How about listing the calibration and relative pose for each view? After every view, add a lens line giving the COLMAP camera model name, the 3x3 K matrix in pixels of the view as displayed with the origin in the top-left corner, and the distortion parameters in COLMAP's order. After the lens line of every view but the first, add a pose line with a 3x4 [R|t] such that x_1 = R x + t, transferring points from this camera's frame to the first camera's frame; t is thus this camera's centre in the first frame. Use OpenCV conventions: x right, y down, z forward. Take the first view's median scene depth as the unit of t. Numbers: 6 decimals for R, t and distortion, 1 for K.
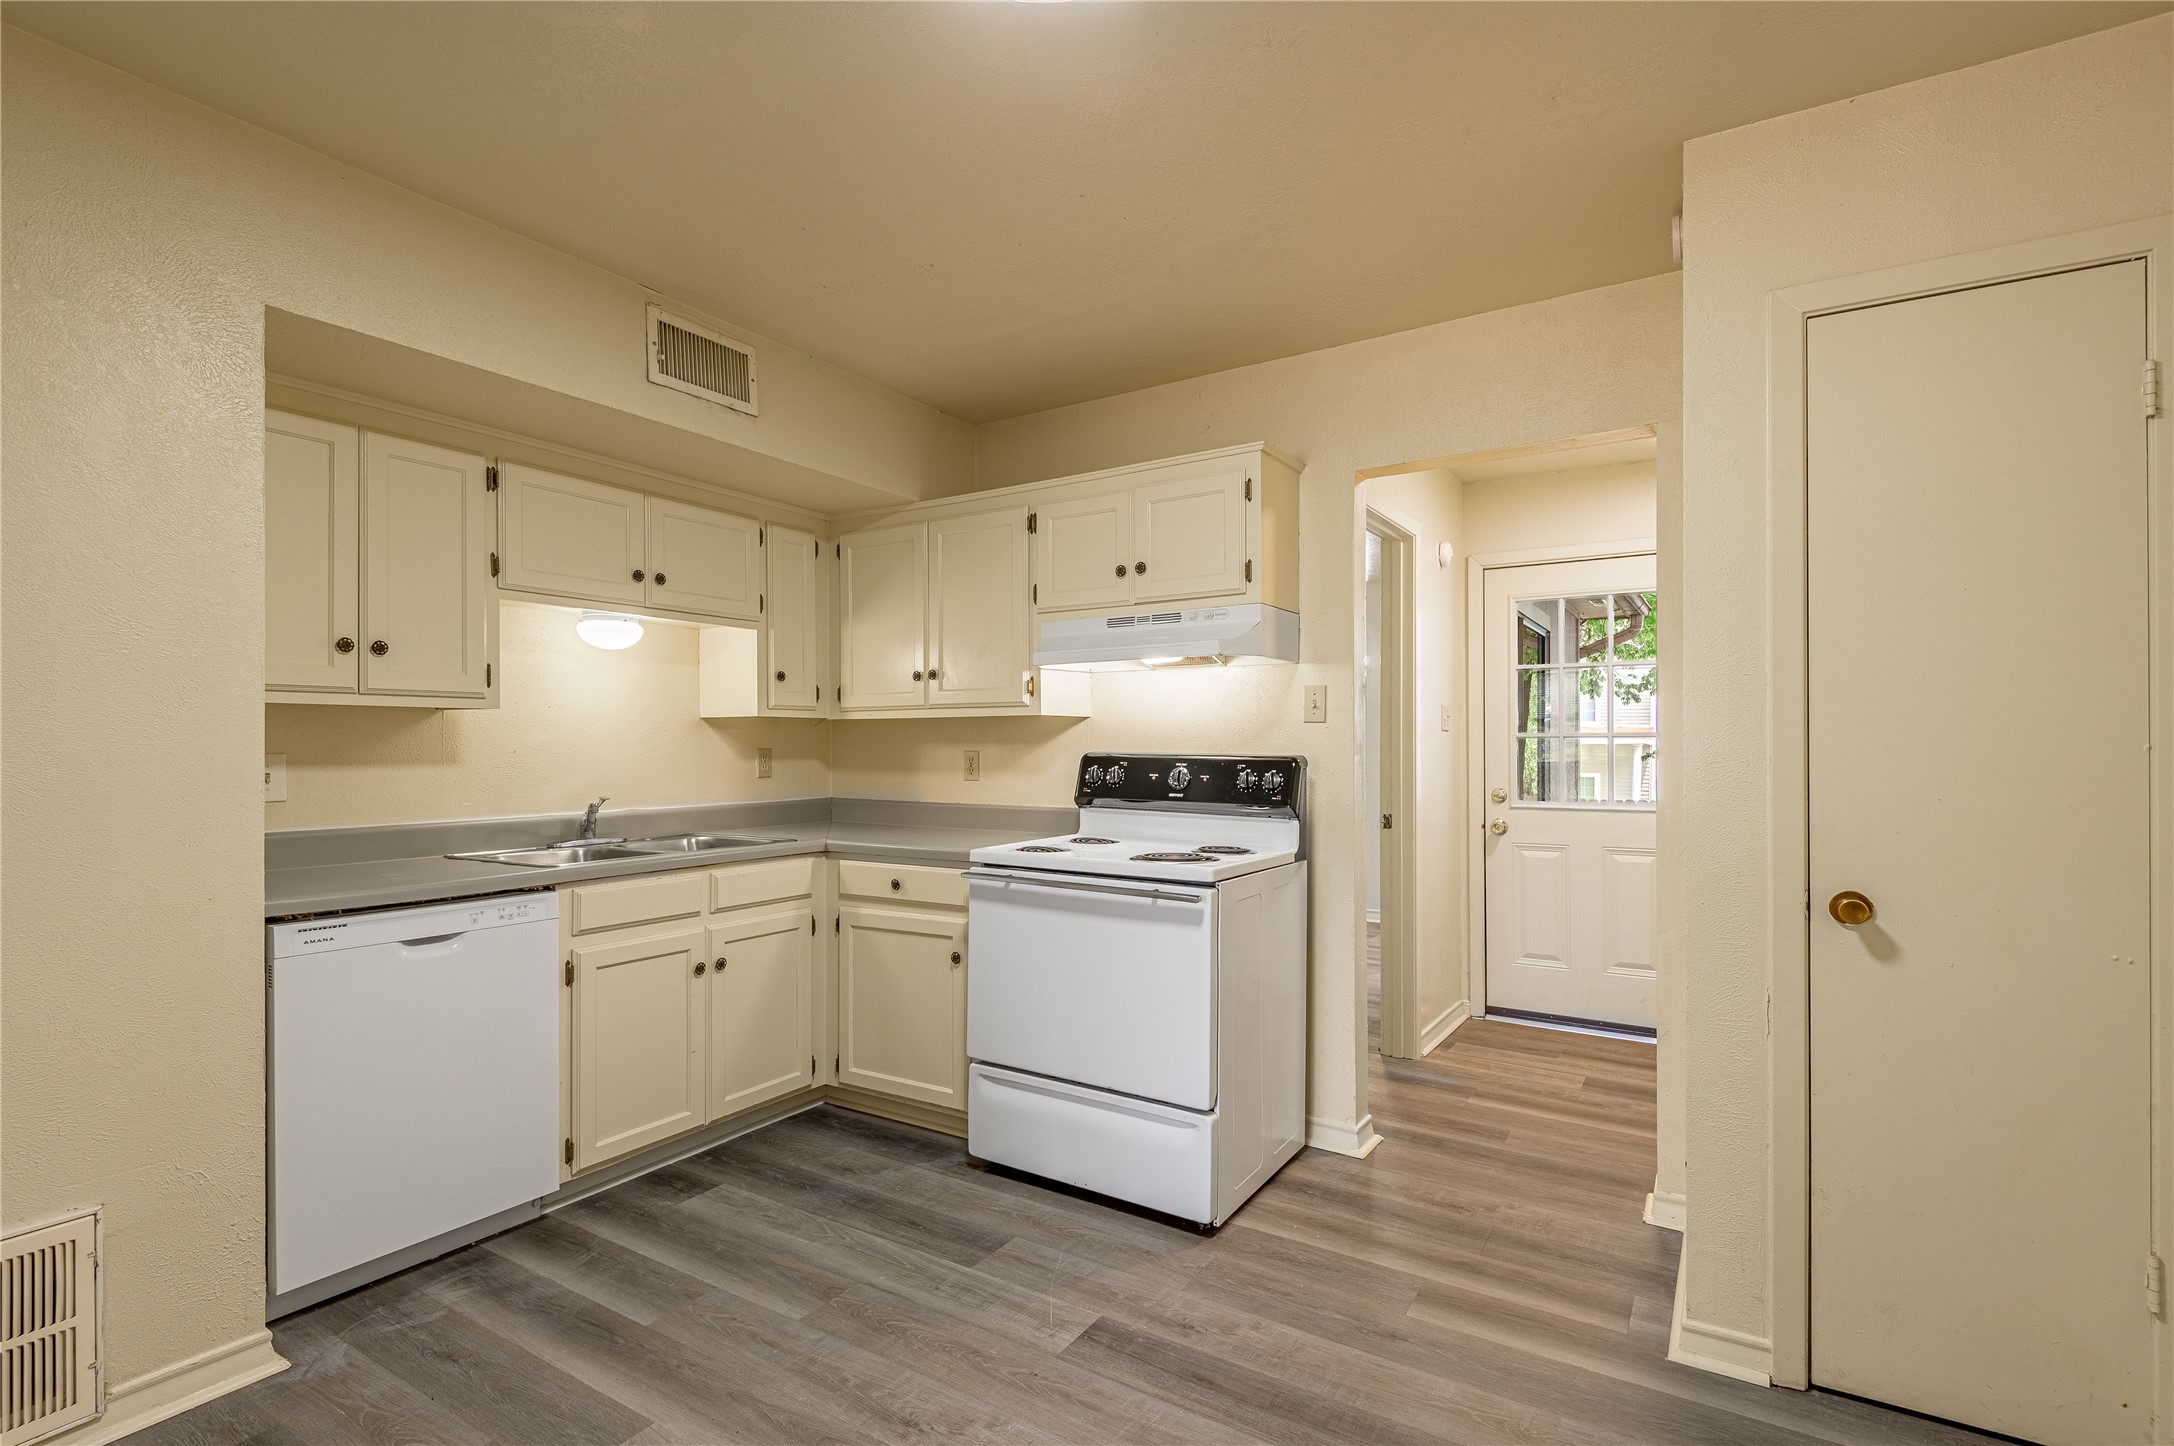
lens RADIAL K [[996.9, 0, 1079.9], [0, 996.9, 730.6], [0, 0, 1]] dist [0.038881, -0.025053]
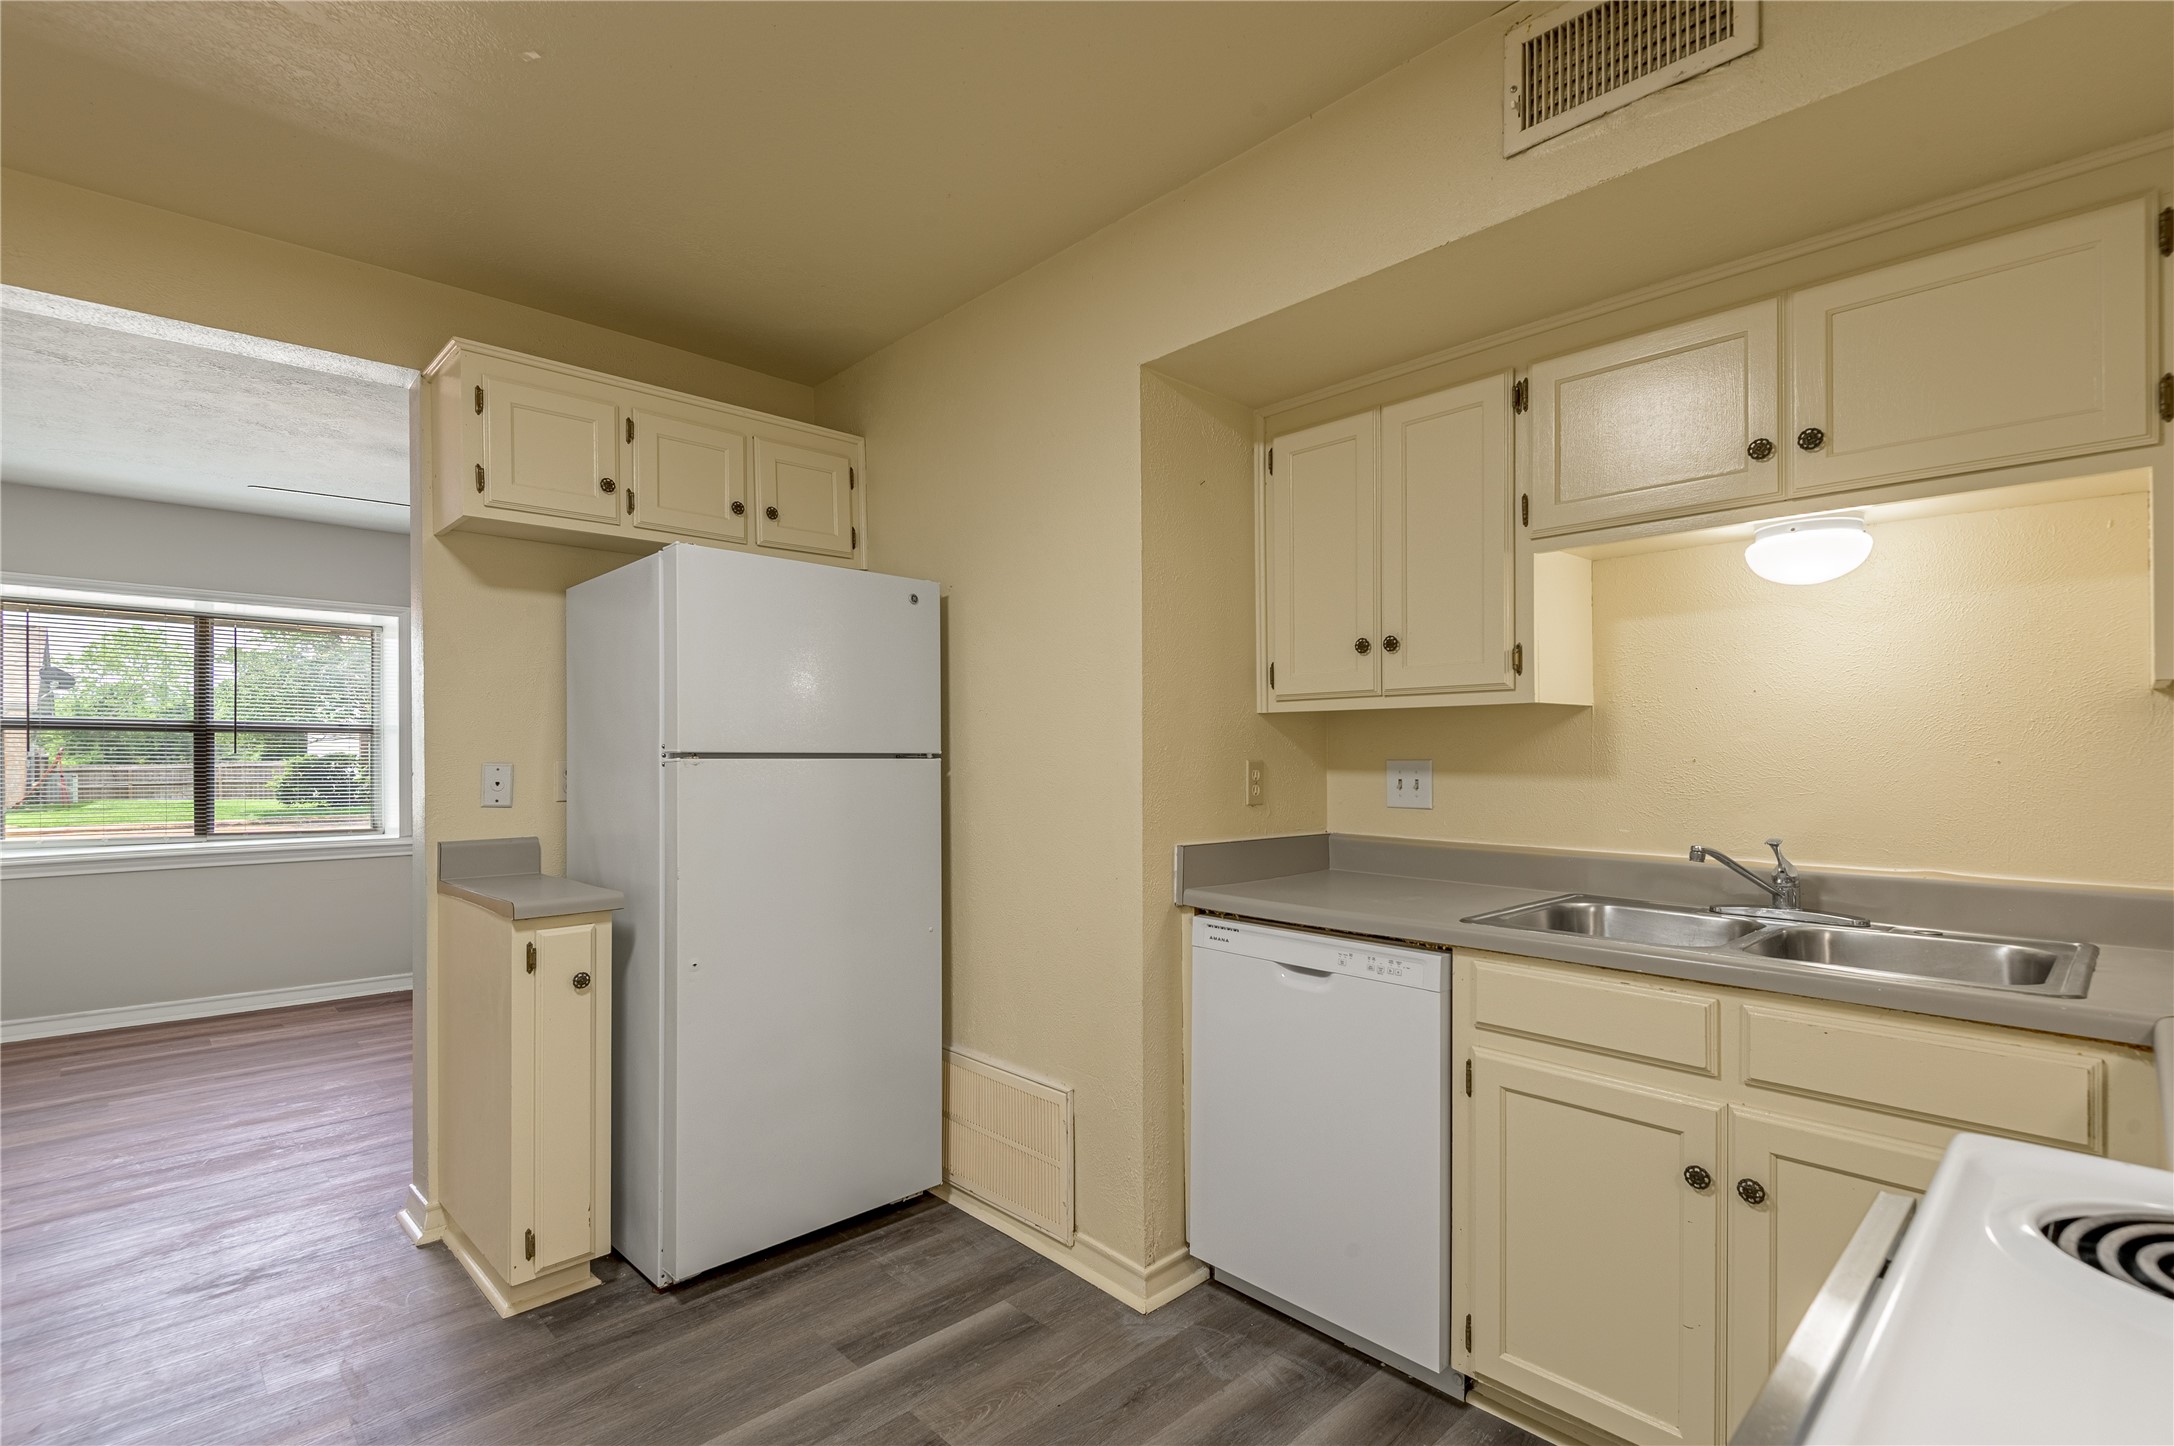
lens RADIAL K [[1007.0, 0, 1086.1], [0, 1007.0, 751.0], [0, 0, 1]] dist [0.038483, -0.025311]
pose [[-0.222152, -0.000328, -0.975012, 0.249102], [0.013358, 0.999905, -0.003380, 0.013295], [0.974920, -0.013775, -0.222127, 0.940818]]
